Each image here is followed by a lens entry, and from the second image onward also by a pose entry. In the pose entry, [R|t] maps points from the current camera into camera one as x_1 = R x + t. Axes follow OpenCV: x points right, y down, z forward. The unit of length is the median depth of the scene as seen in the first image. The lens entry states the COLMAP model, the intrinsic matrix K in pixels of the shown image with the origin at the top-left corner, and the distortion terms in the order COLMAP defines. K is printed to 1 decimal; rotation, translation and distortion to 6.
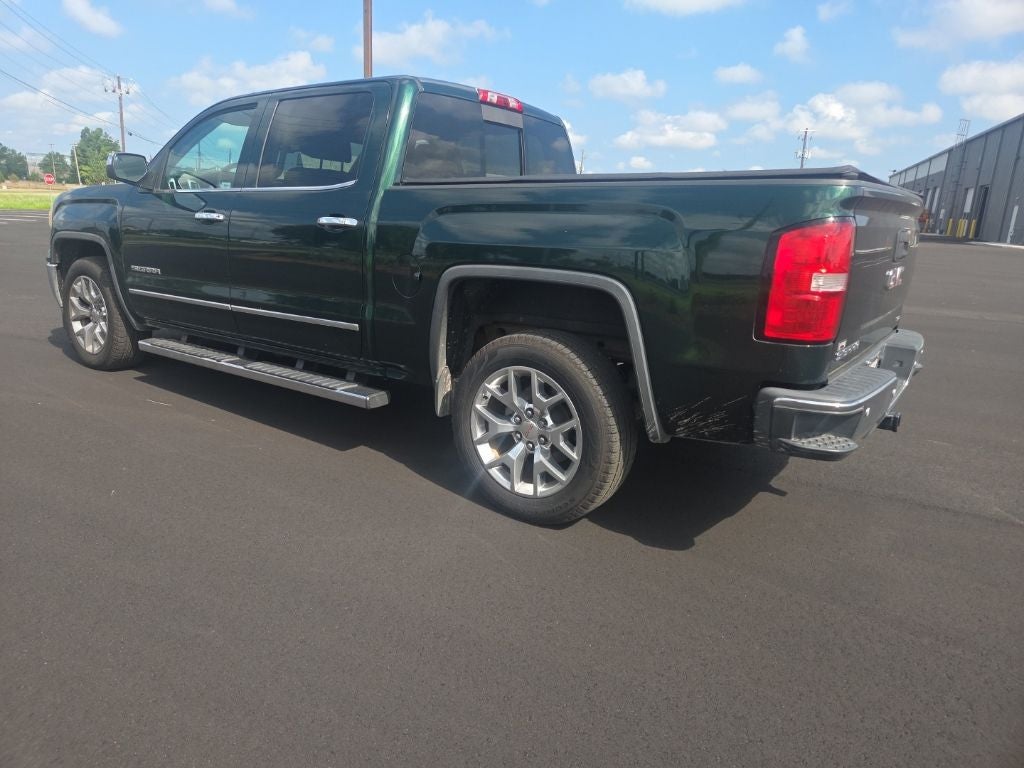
lens RADIAL K [[686.9, 0, 487.0], [0, 686.9, 379.0], [0, 0, 1]] dist [0.068052, -0.055579]
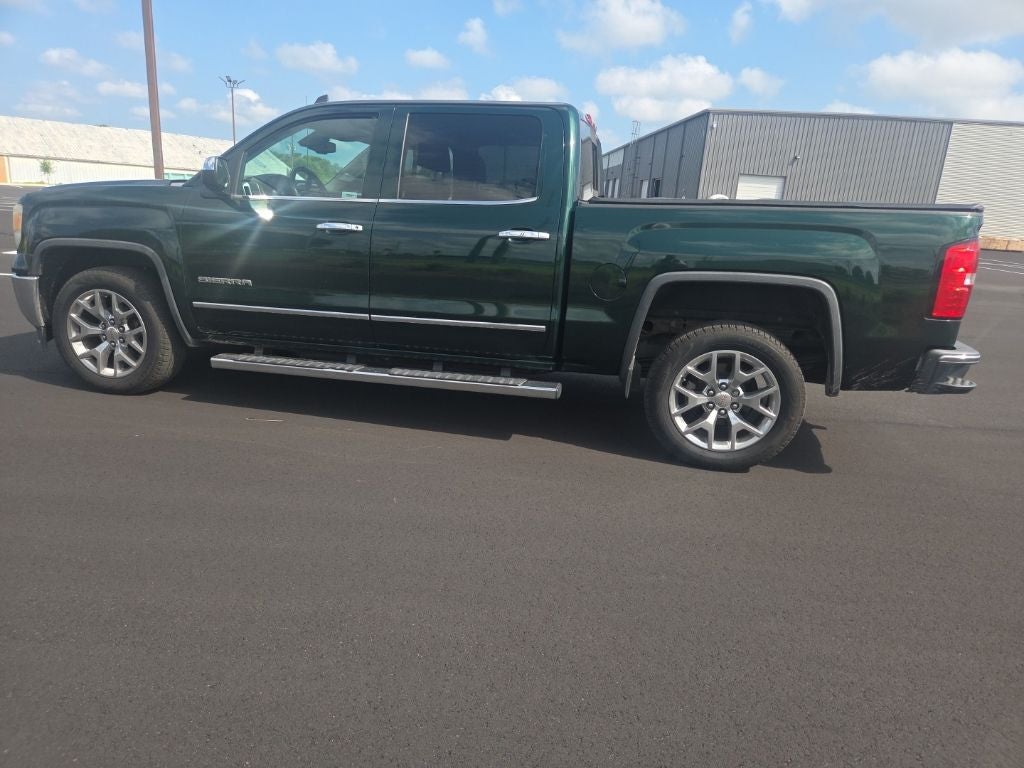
lens RADIAL K [[697.3, 0, 500.0], [0, 697.3, 389.7], [0, 0, 1]] dist [0.072915, -0.060203]
pose [[0.912719, -0.097863, 0.396696, -0.738186], [0.083588, 0.995081, 0.053162, -0.042790], [-0.399947, -0.015363, 0.916410, -0.024726]]
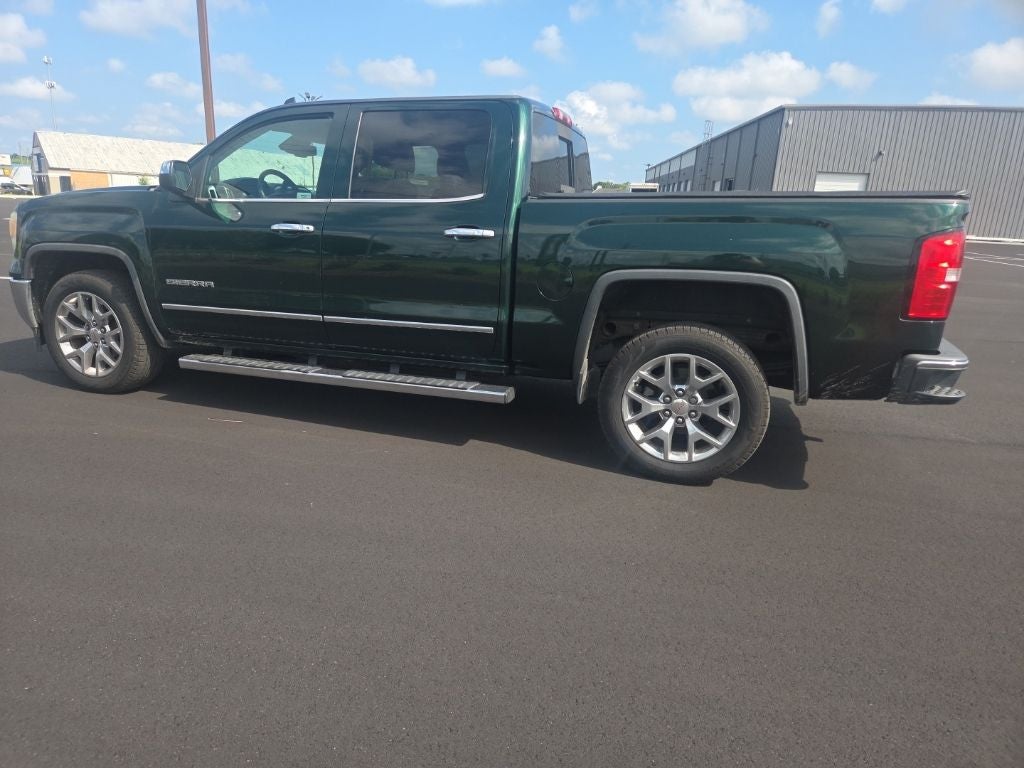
lens RADIAL K [[693.8, 0, 487.1], [0, 693.8, 388.1], [0, 0, 1]] dist [0.076686, -0.062016]
pose [[0.954580, -0.082690, 0.286251, -0.530540], [0.076007, 0.996514, 0.034398, -0.022275], [-0.288097, -0.011078, 0.957537, -0.049218]]
